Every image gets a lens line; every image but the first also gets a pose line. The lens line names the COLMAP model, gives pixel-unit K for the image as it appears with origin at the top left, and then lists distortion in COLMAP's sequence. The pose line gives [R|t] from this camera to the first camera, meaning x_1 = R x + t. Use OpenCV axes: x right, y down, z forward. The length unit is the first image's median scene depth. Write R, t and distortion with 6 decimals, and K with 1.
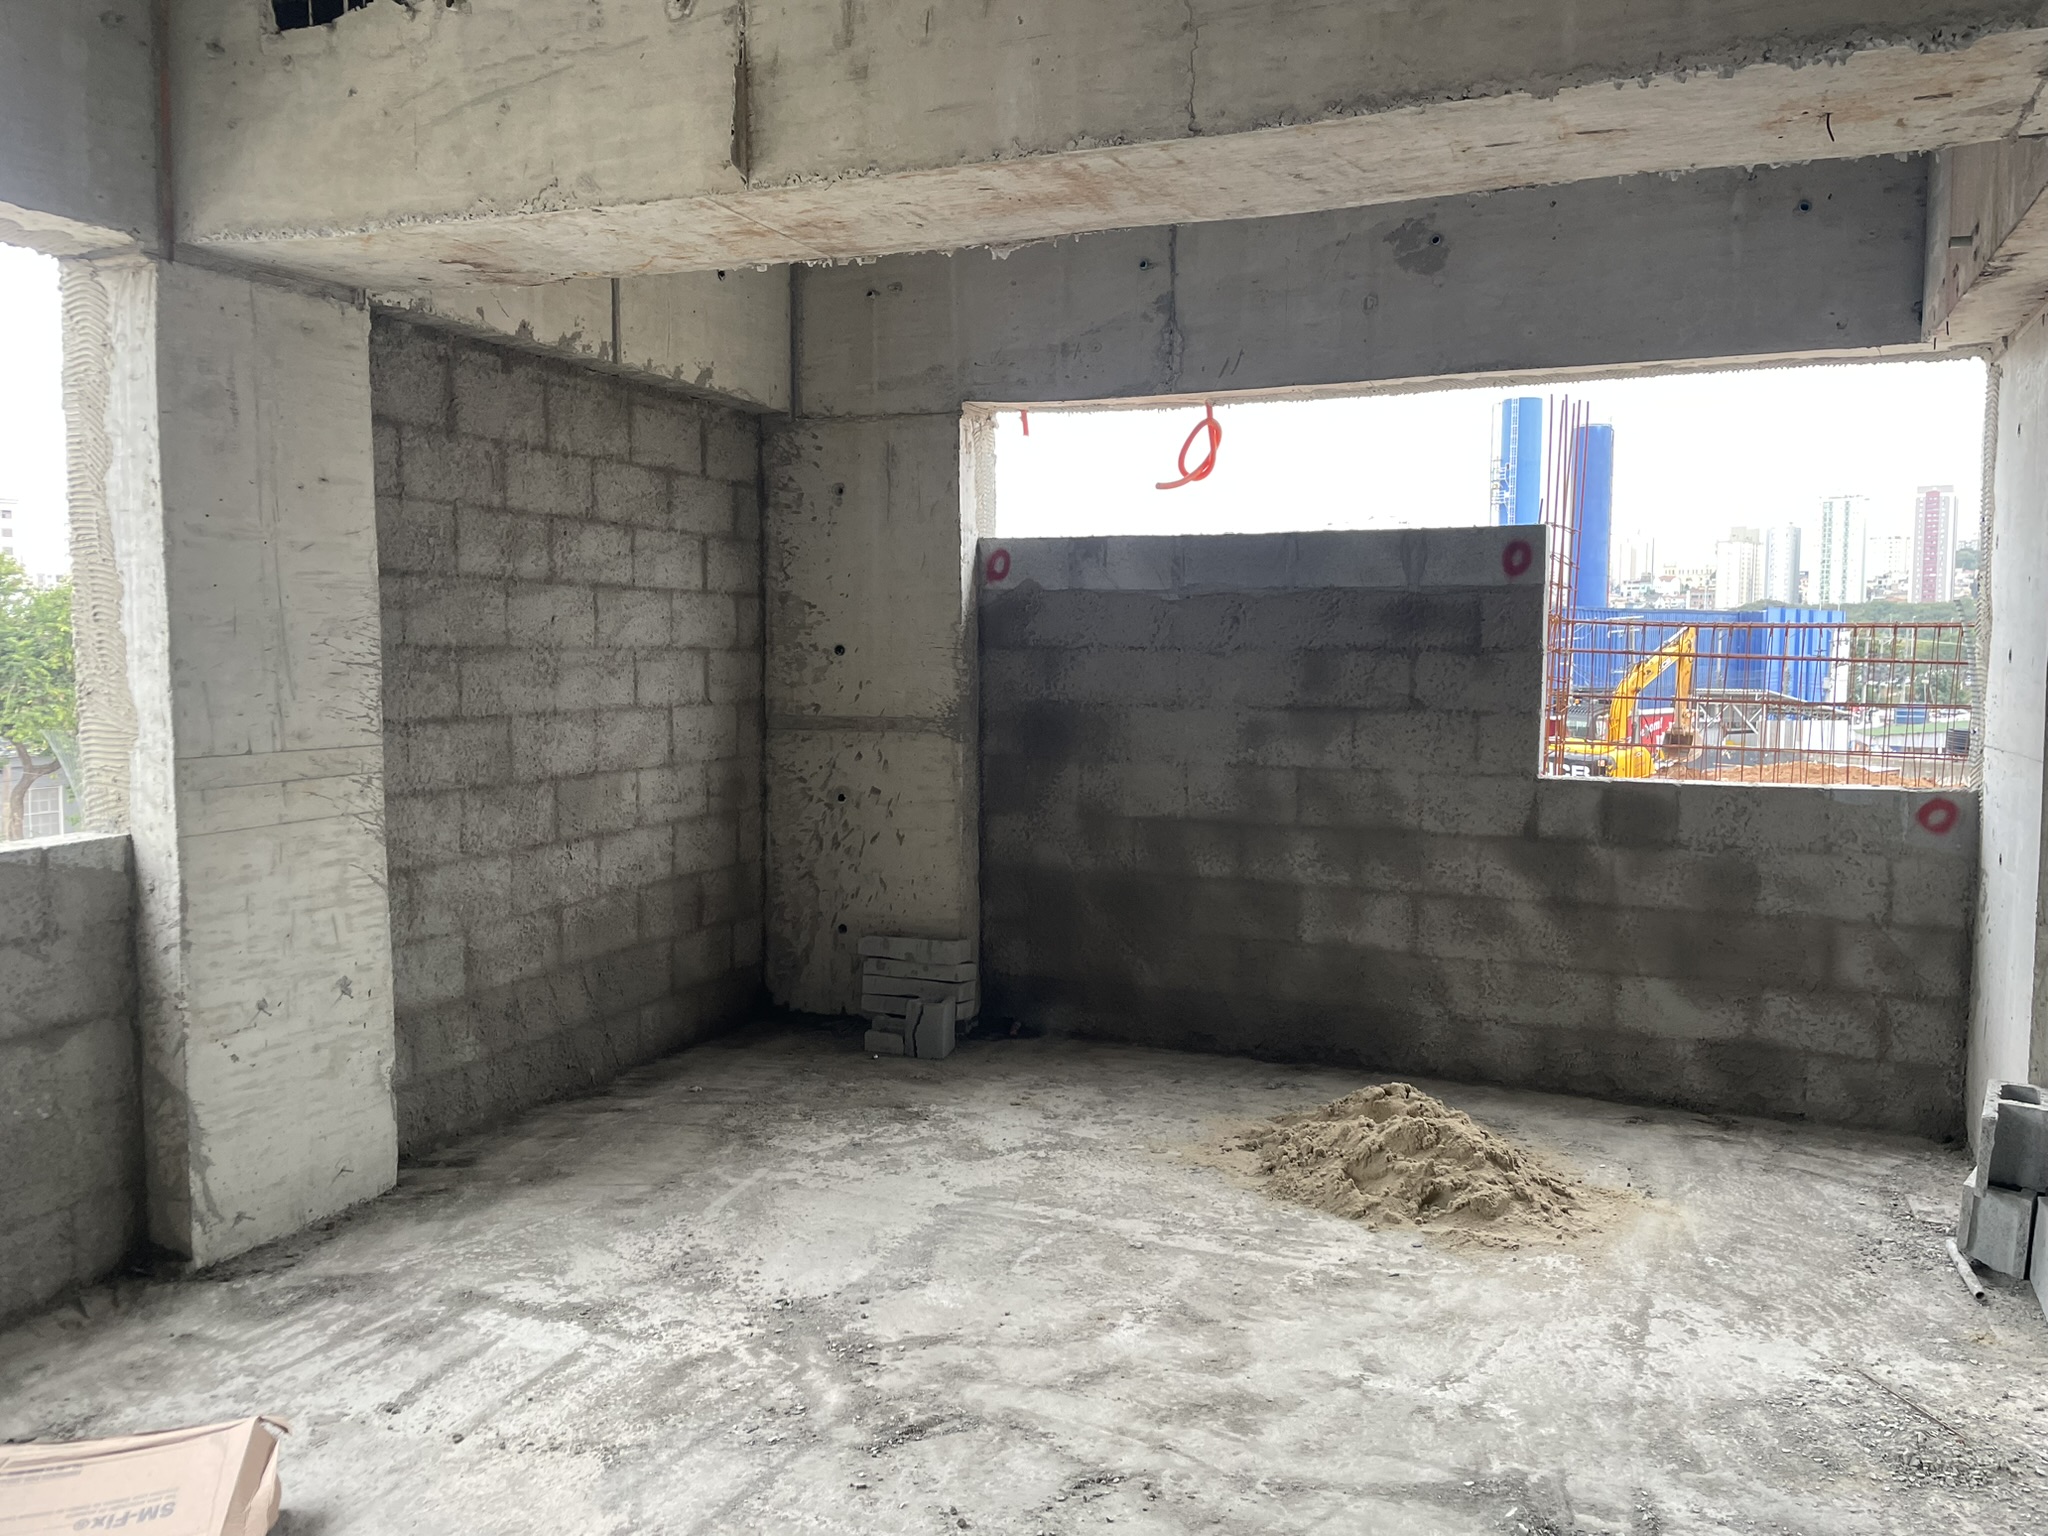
lens RADIAL K [[1522.2, 0, 1010.3], [0, 1522.2, 751.6], [0, 0, 1]] dist [0.097092, -0.125790]
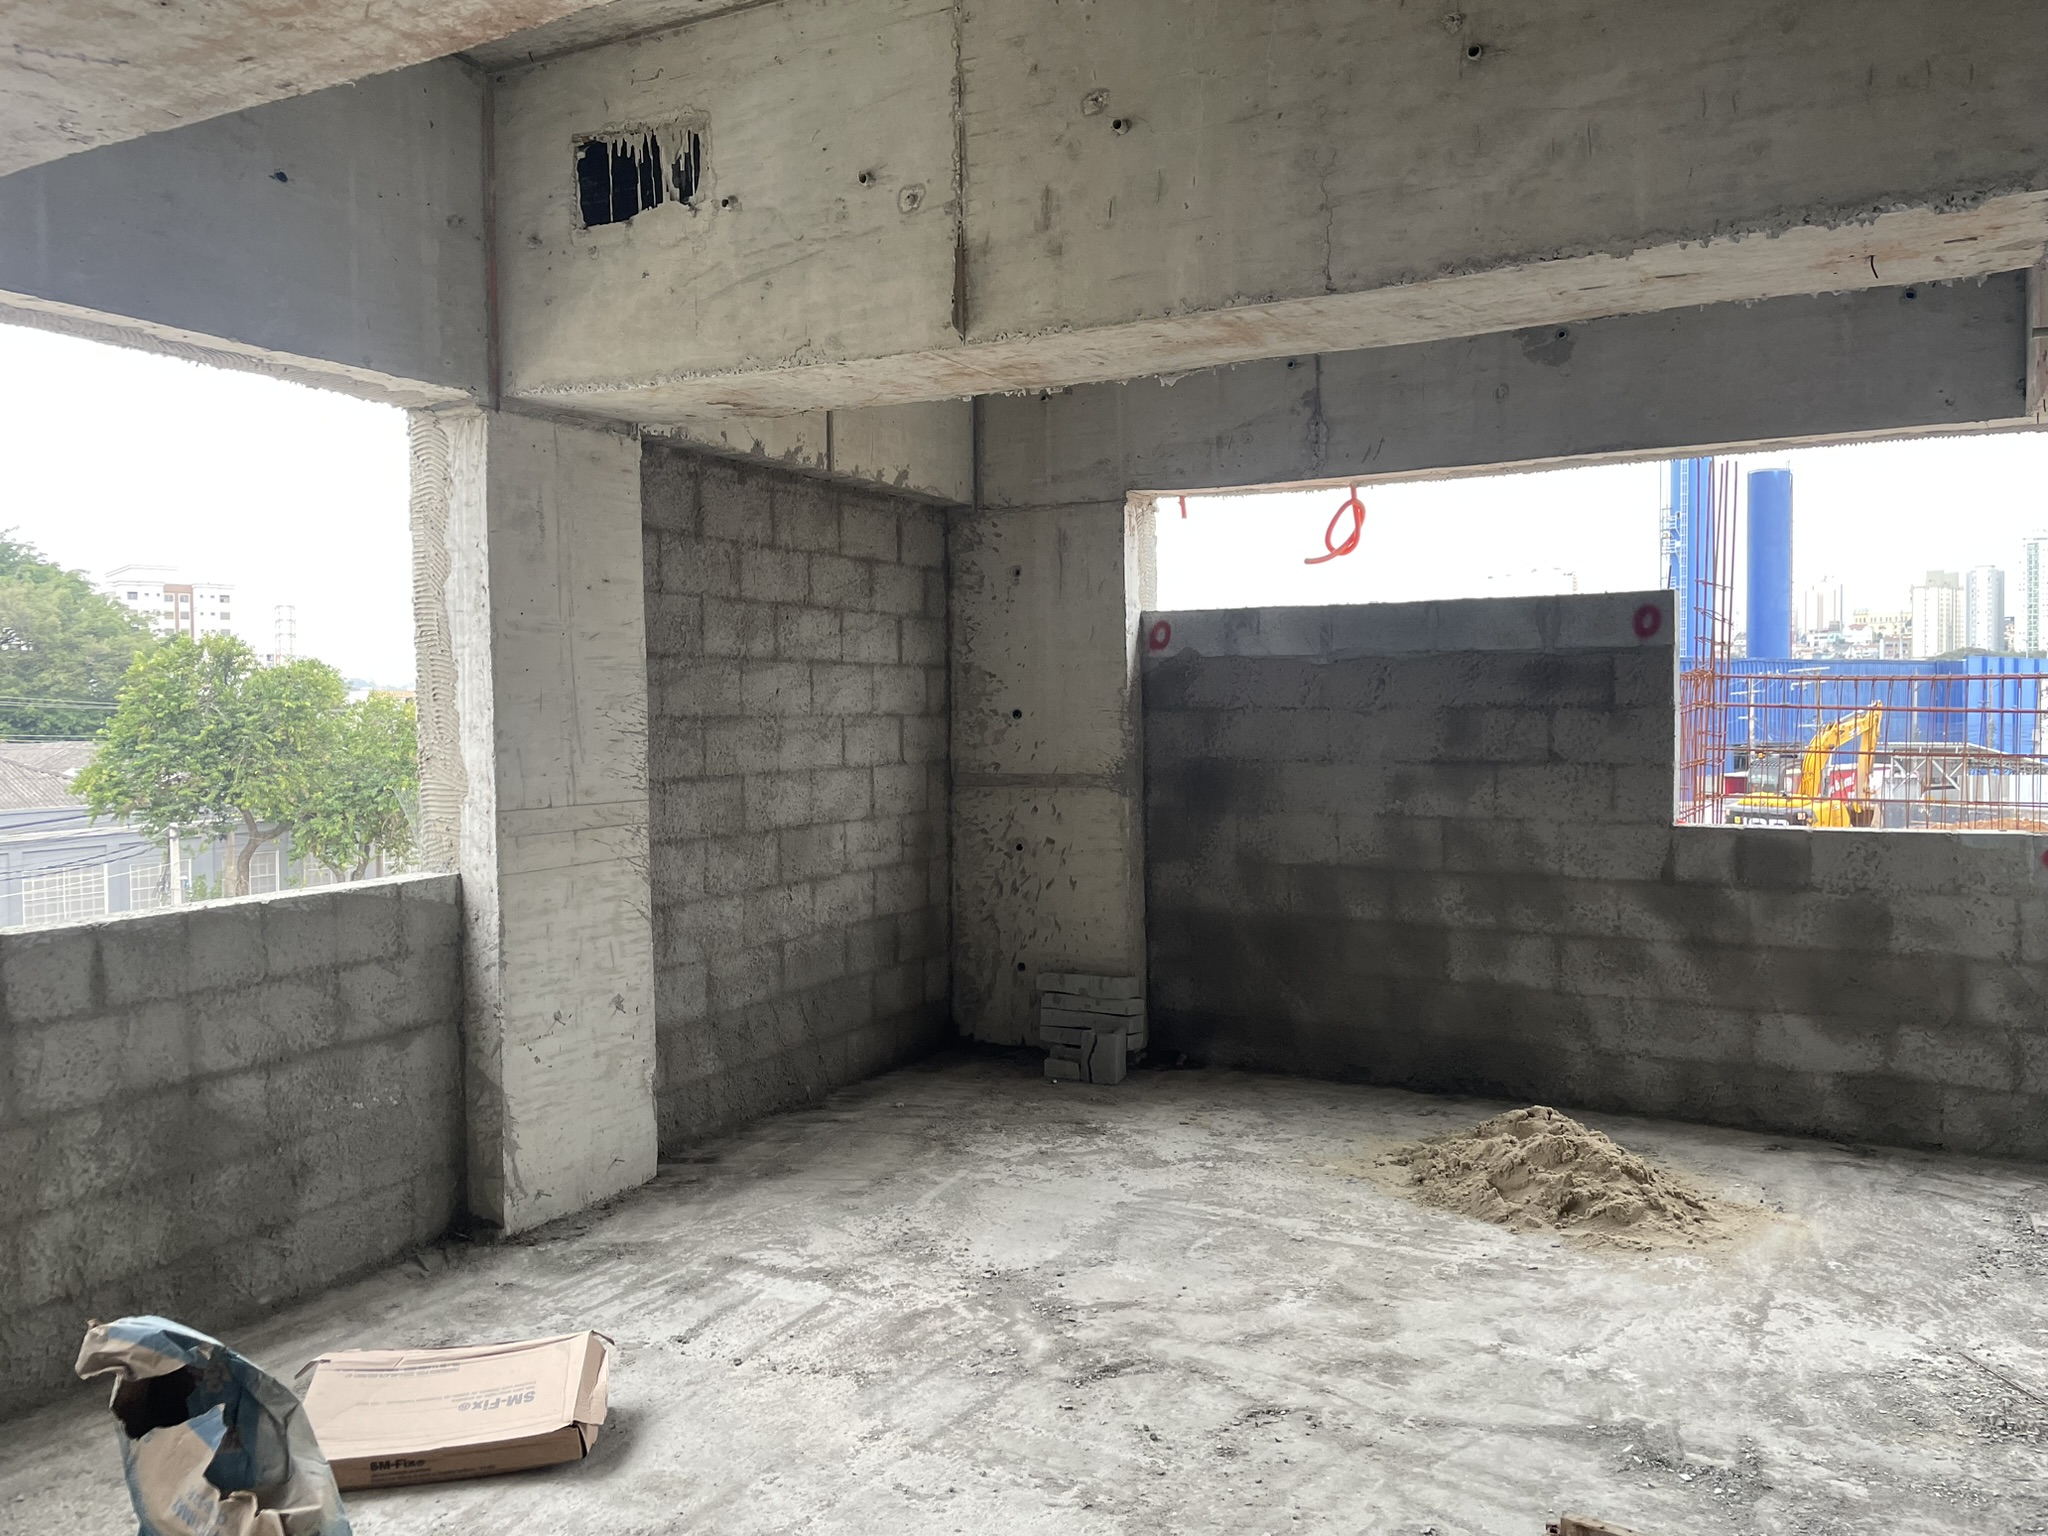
lens RADIAL K [[1522.2, 0, 1010.3], [0, 1522.2, 751.6], [0, 0, 1]] dist [0.097092, -0.125790]
pose [[0.995082, -0.011053, -0.098434, -0.012075], [0.007052, 0.999138, -0.040906, 0.008813], [0.098802, 0.040010, 0.994302, -0.153311]]
